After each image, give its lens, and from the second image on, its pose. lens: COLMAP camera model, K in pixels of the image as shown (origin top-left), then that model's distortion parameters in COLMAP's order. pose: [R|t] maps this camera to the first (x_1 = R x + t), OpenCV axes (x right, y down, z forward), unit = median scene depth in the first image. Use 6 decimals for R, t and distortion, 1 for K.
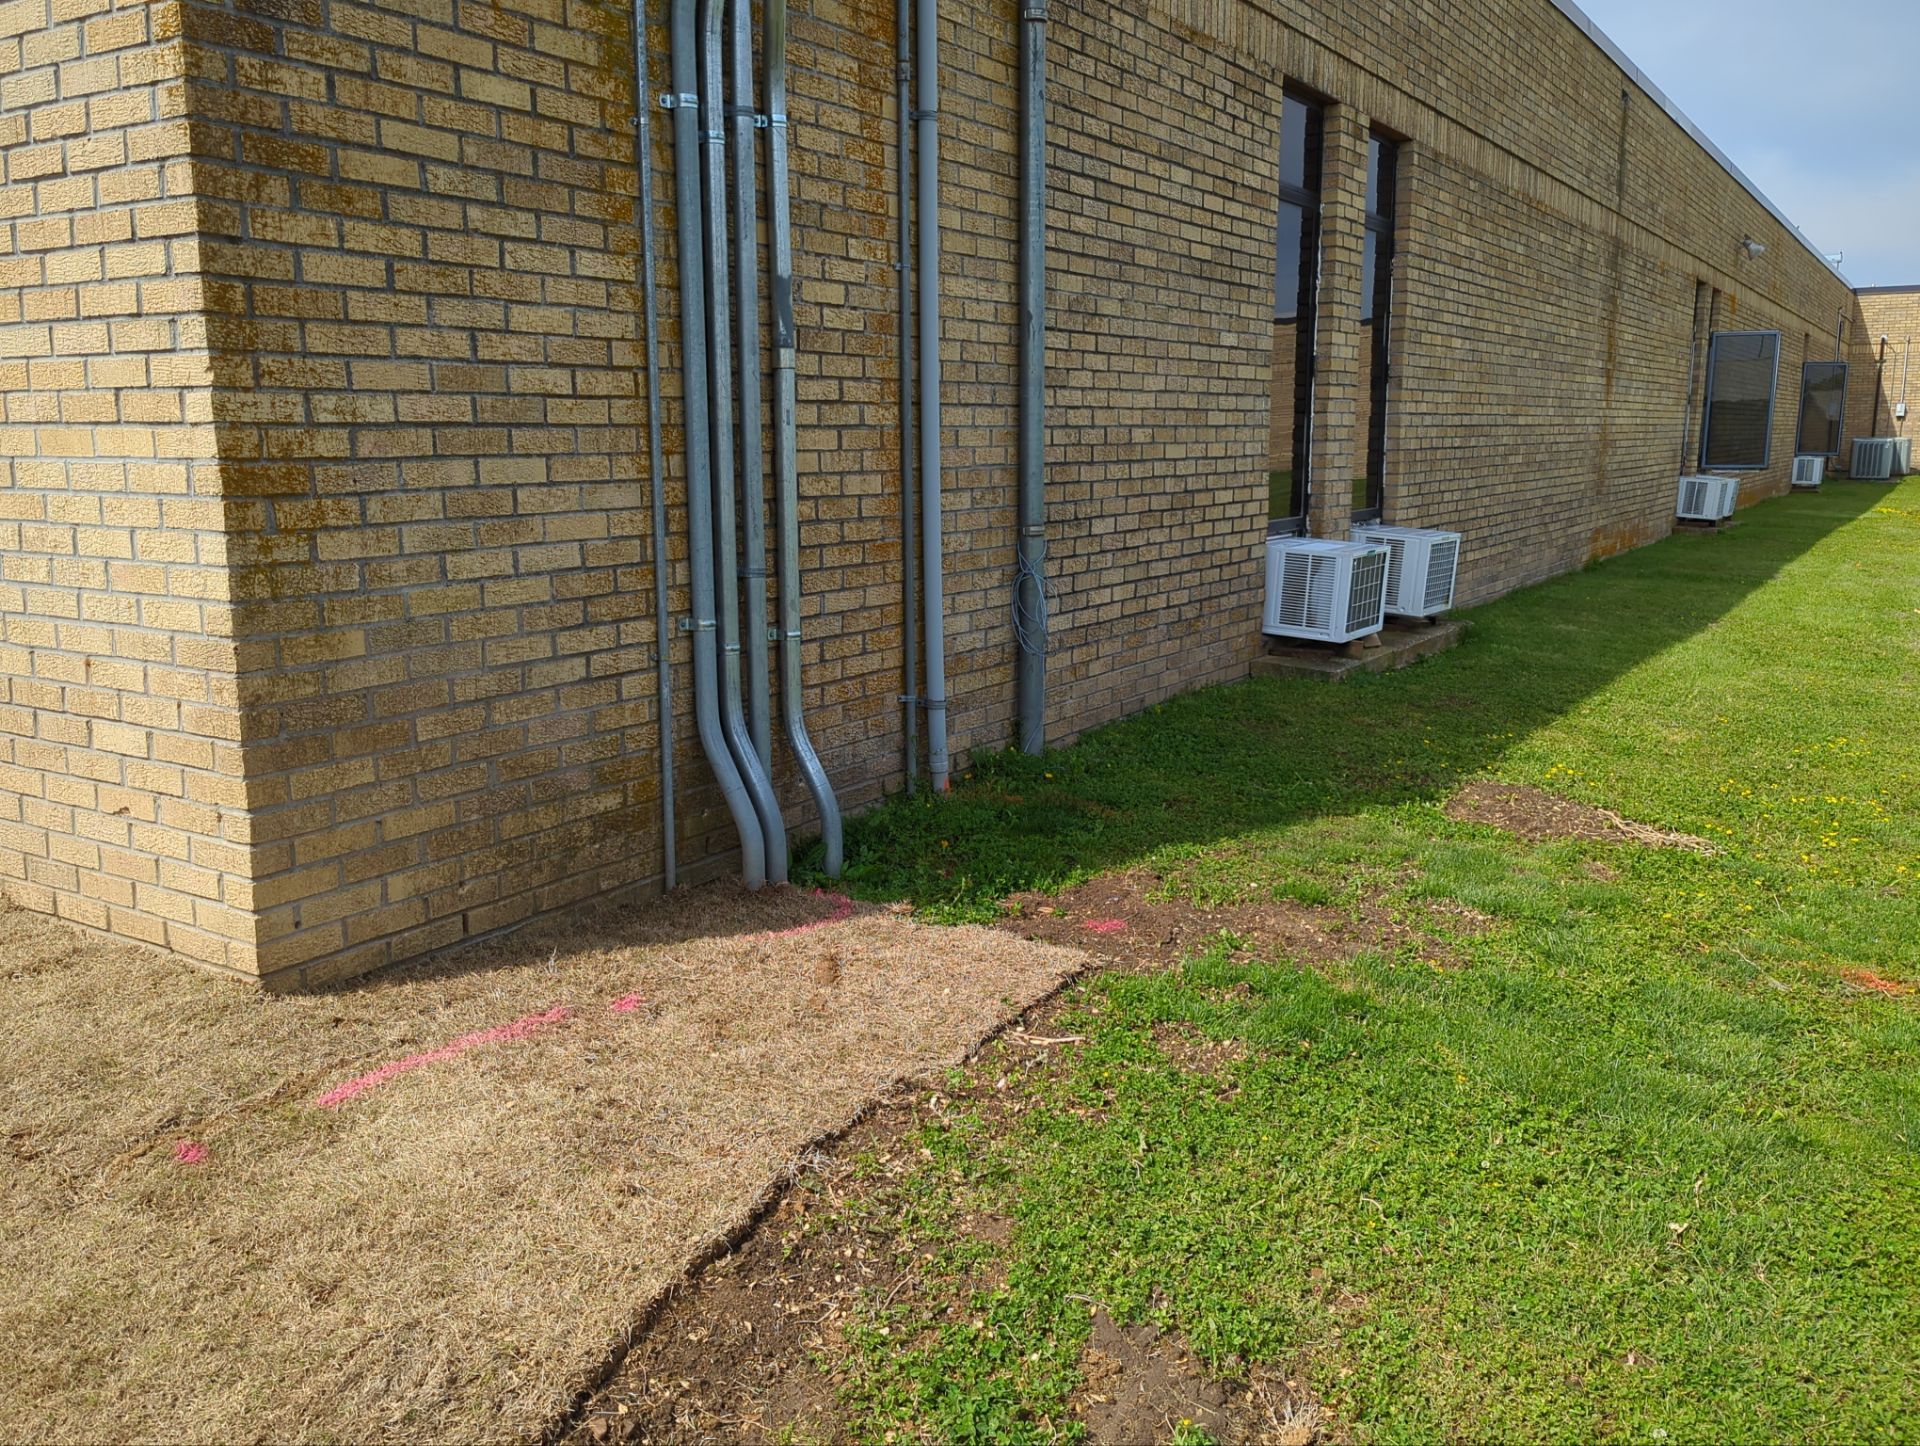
lens RADIAL K [[1542.5, 0, 960.0], [0, 1542.5, 723.0], [0, 0, 1]] dist [0.053248, -0.047465]
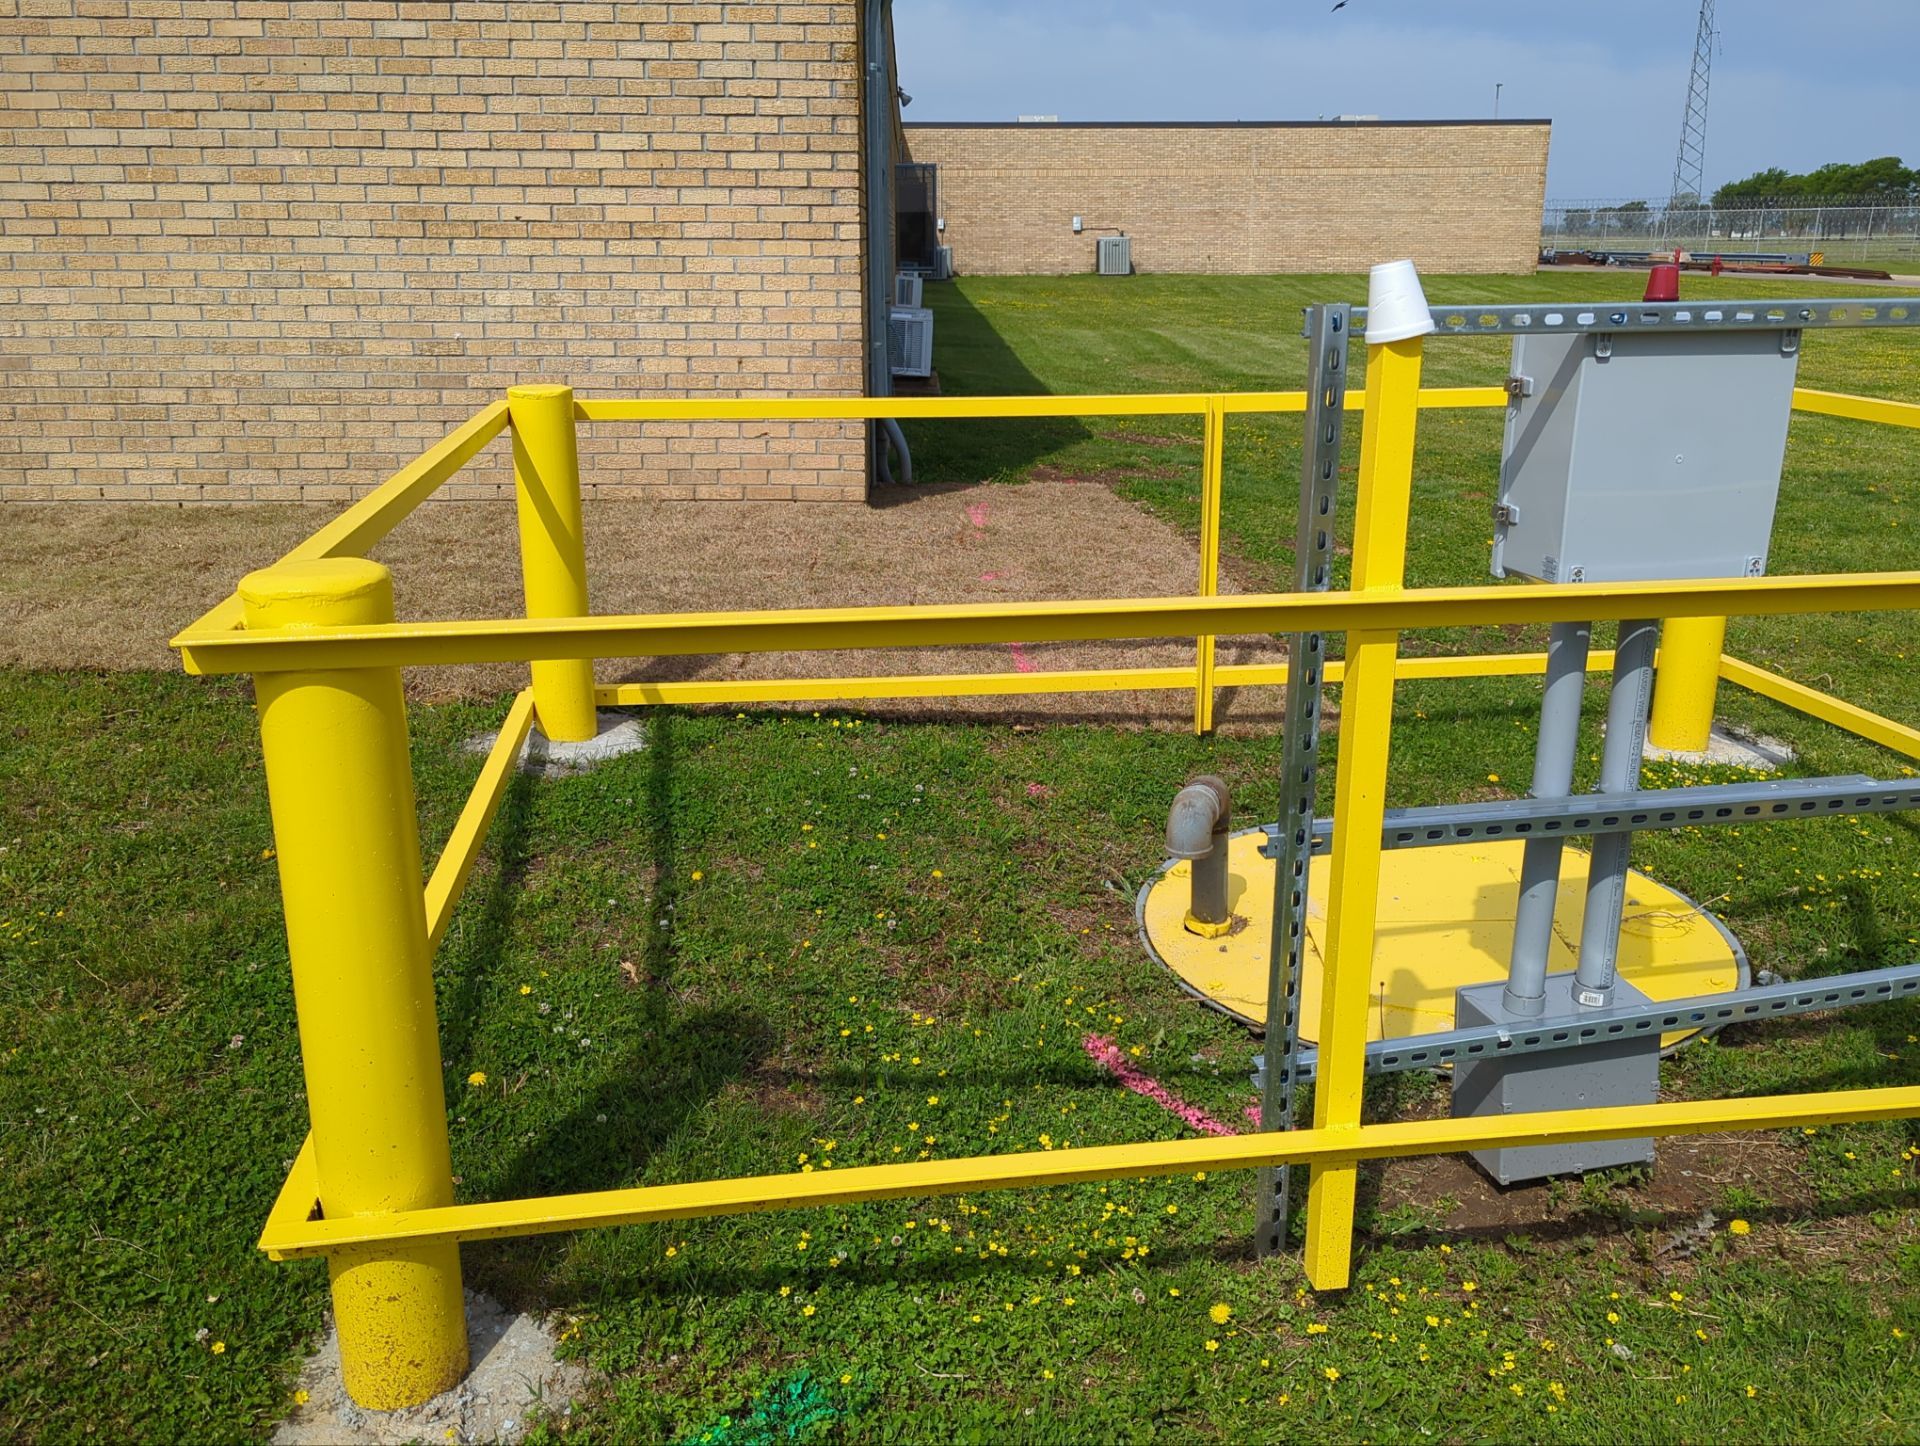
lens RADIAL K [[1561.7, 0, 960.0], [0, 1561.7, 723.0], [0, 0, 1]] dist [0.036118, -0.005290]
pose [[0.821466, -0.165443, 0.545731, -1.646438], [0.101889, 0.984173, 0.144991, 0.170484], [-0.561082, -0.063501, 0.825321, -0.937116]]
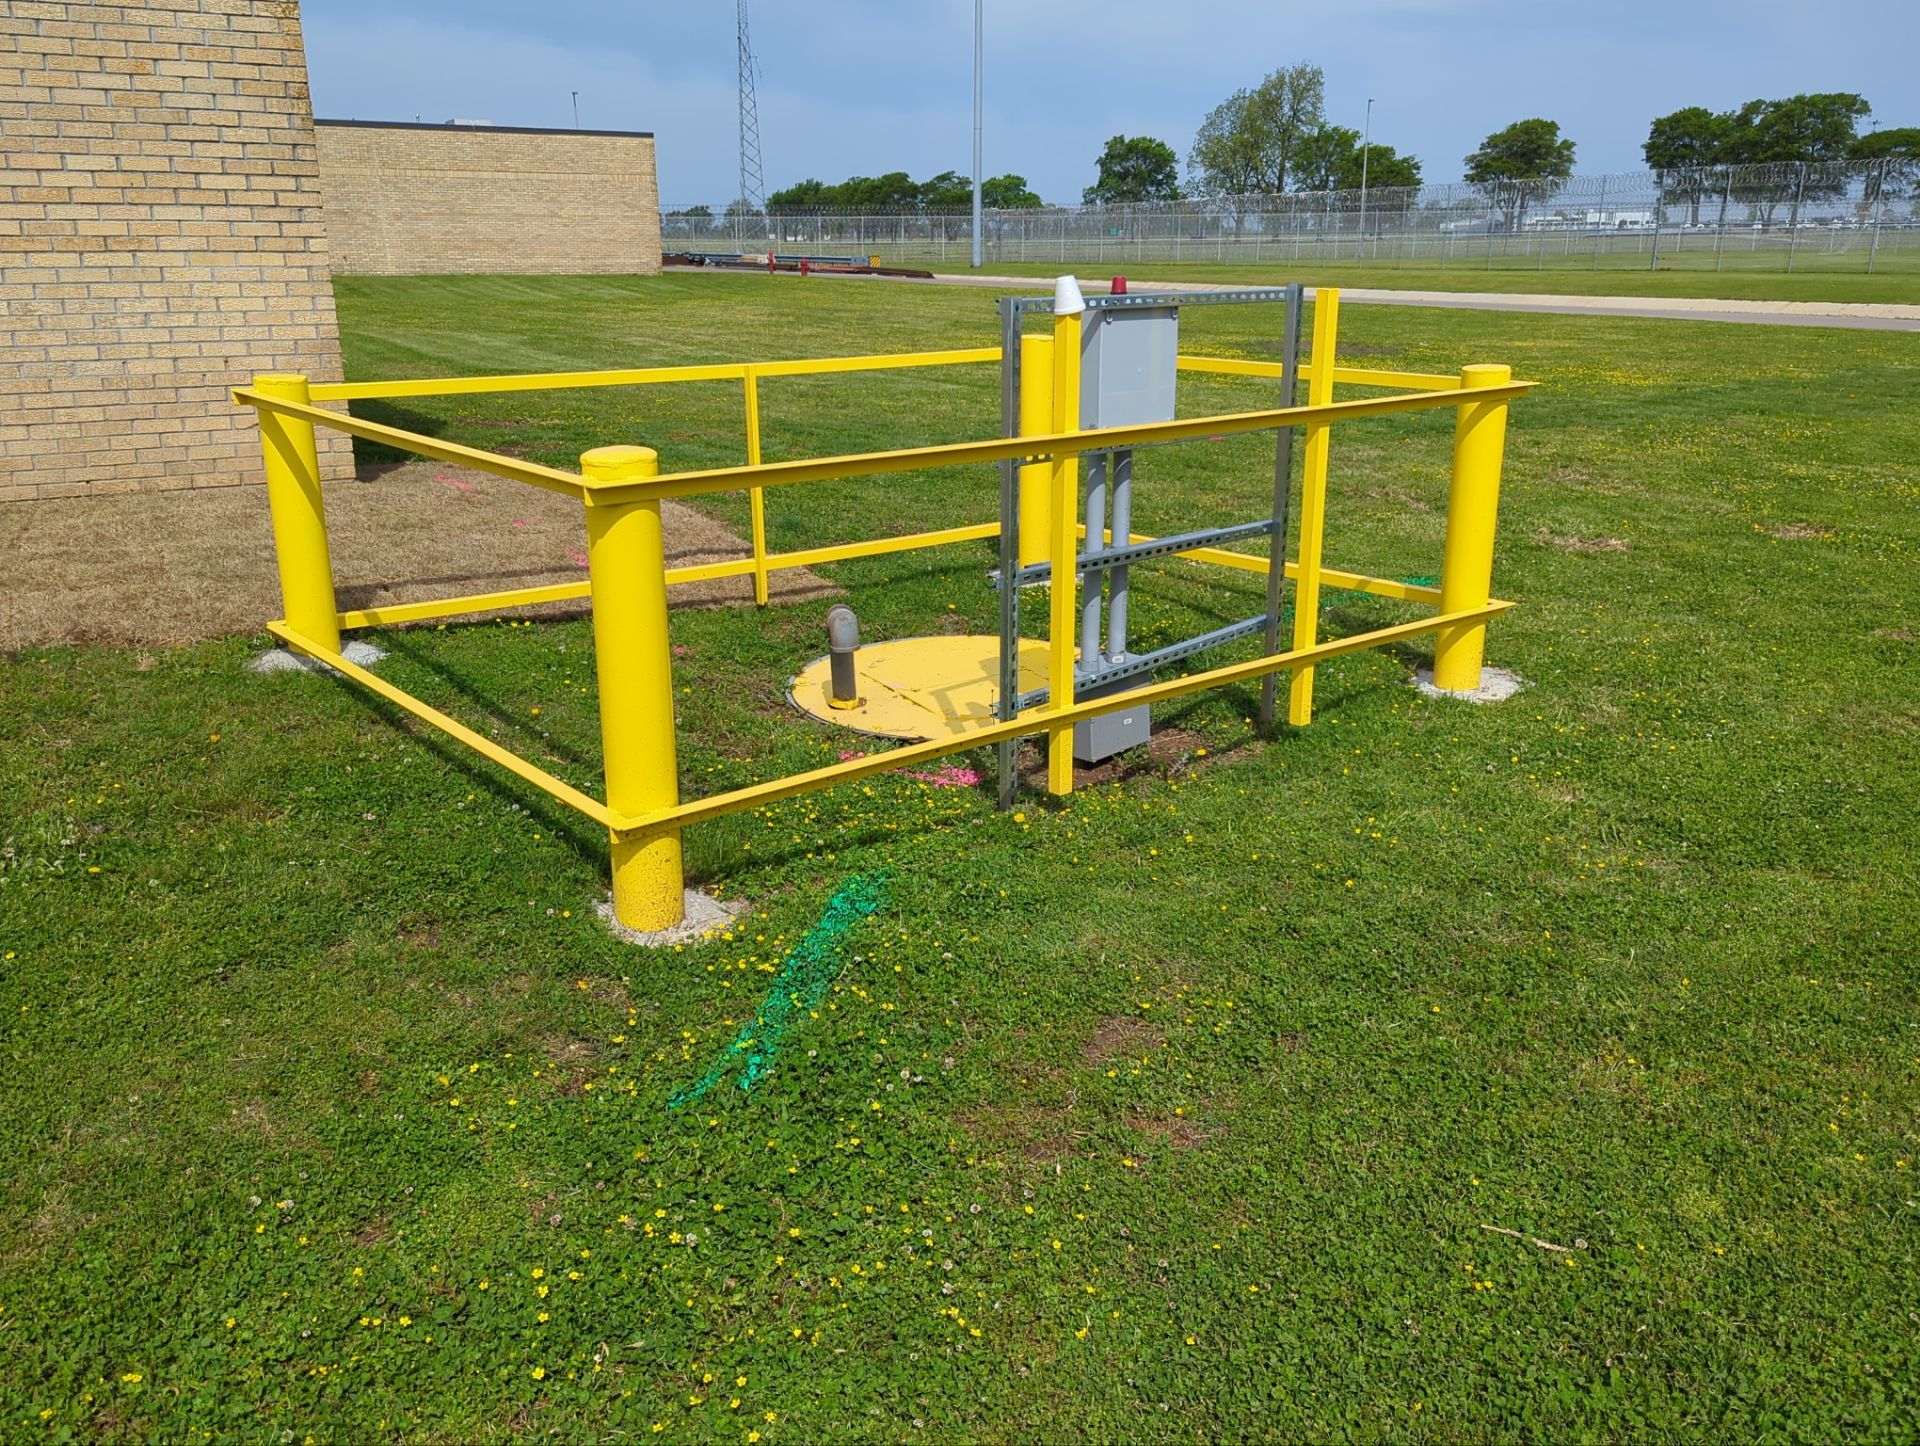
lens RADIAL K [[1542.5, 0, 960.0], [0, 1542.5, 723.0], [0, 0, 1]] dist [0.053248, -0.047465]
pose [[0.409989, -0.269582, 0.871341, -2.433932], [0.166581, 0.961386, 0.219061, 0.160471], [-0.896750, 0.055336, 0.439065, -0.991153]]
